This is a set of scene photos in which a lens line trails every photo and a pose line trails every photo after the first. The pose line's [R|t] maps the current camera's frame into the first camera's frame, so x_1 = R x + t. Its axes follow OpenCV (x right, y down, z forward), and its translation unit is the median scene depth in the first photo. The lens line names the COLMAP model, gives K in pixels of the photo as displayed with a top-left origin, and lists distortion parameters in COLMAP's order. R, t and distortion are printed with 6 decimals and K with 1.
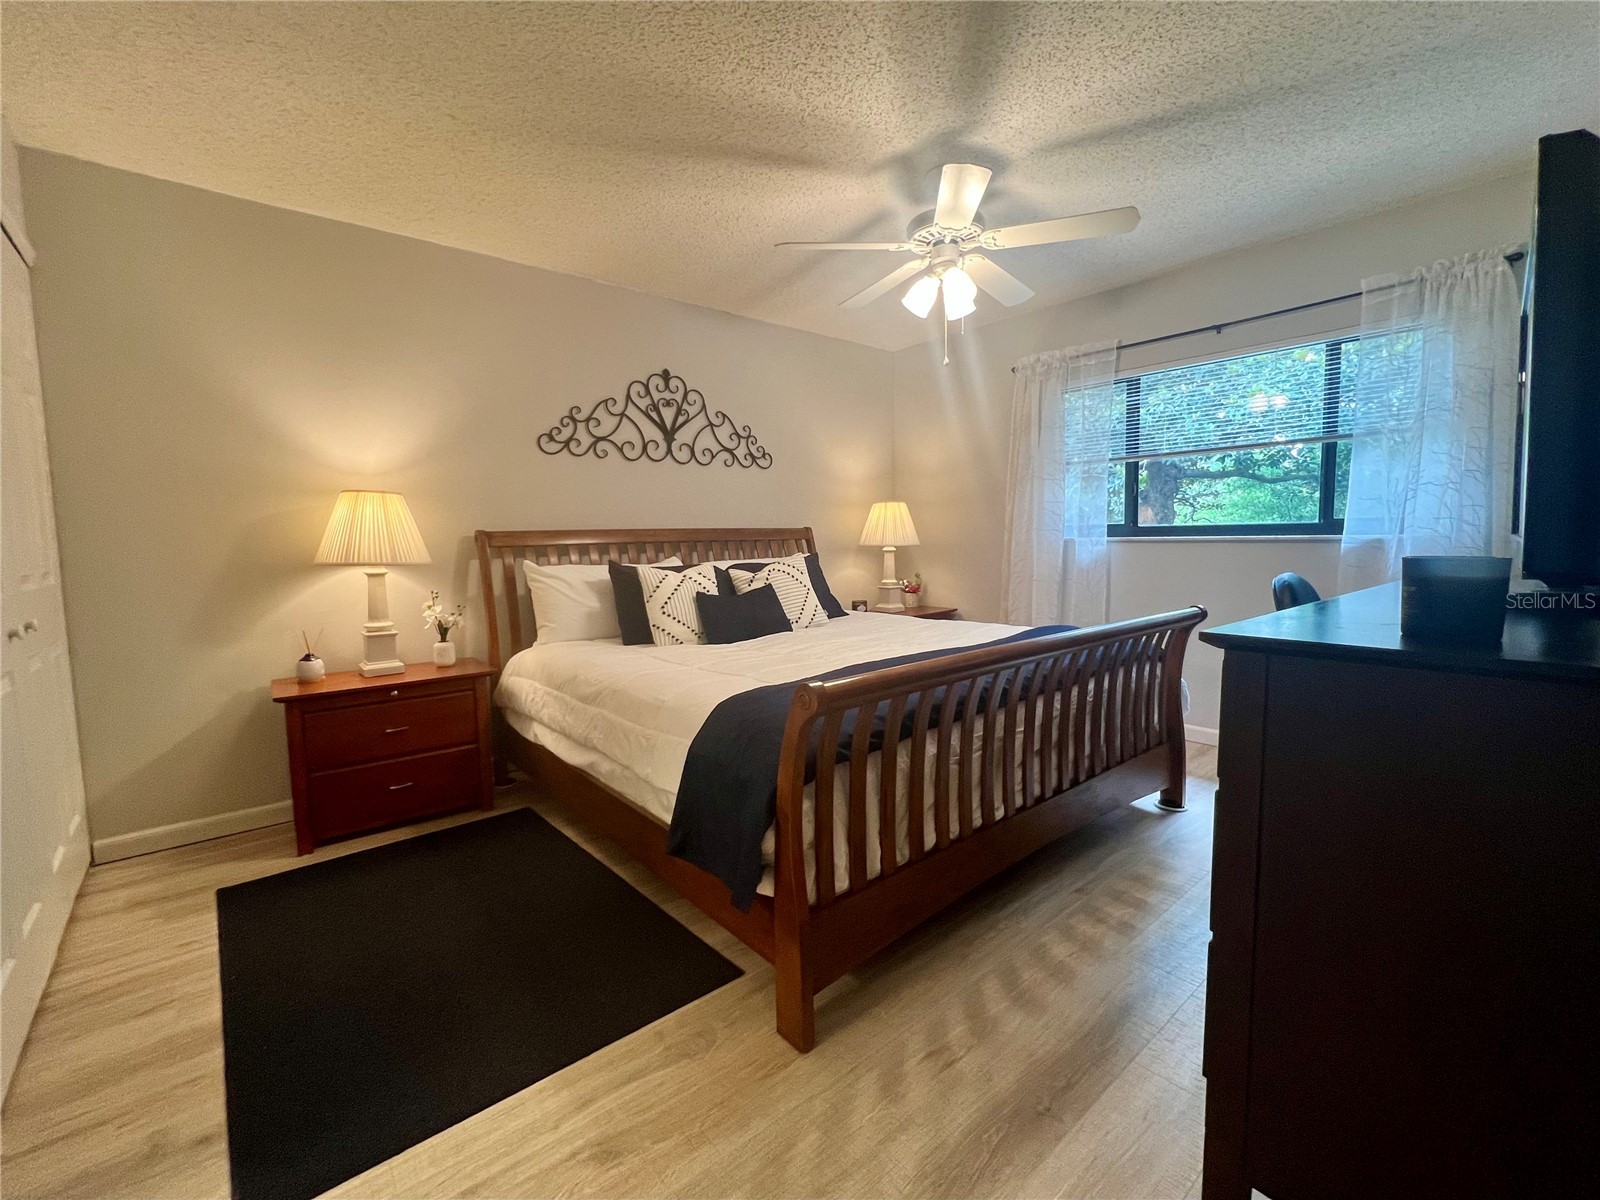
lens RADIAL K [[649.8, 0, 800.0], [0, 649.8, 595.7], [0, 0, 1]] dist [0.003147, -0.000053]
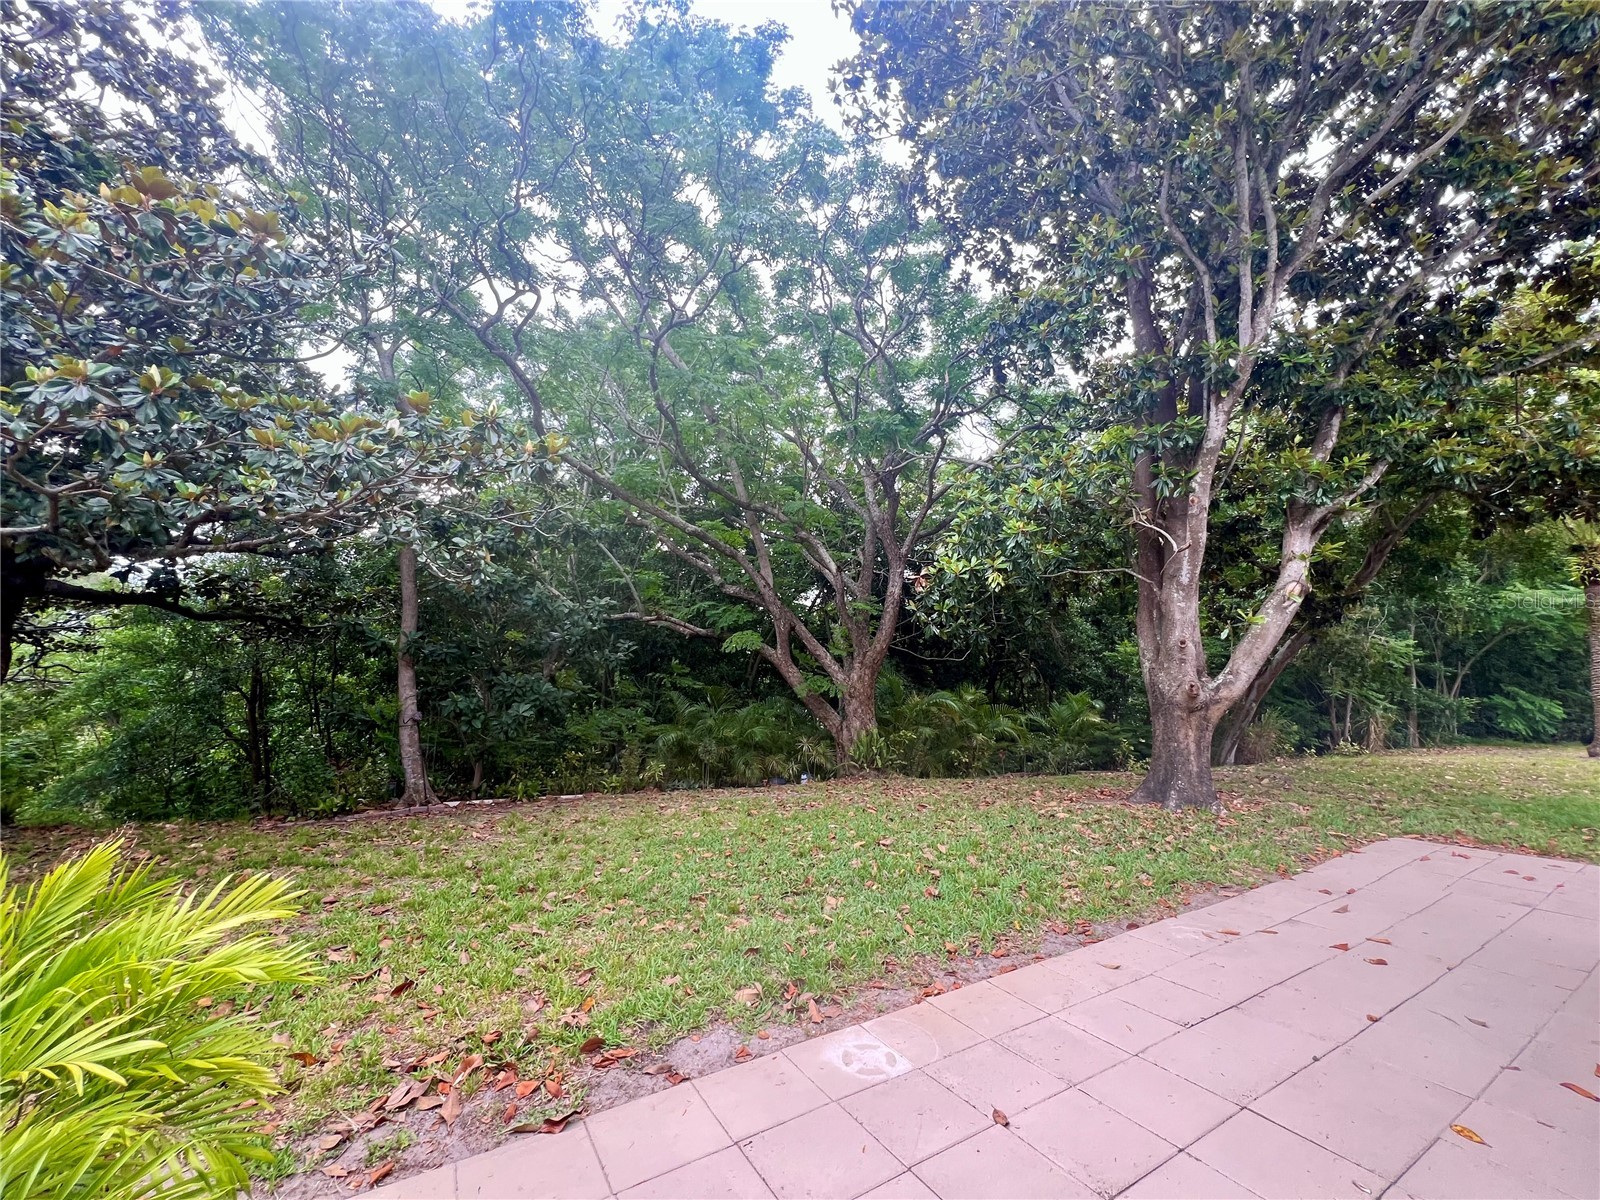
lens RADIAL K [[649.8, 0, 797.7], [0, 649.8, 598.5], [0, 0, 1]] dist [0.003147, -0.000053]
pose [[0.163434, 0.135101, 0.977260, 0.110477], [0.080580, 0.985441, -0.149708, -0.030865], [-0.983258, 0.103215, 0.150168, 0.196367]]
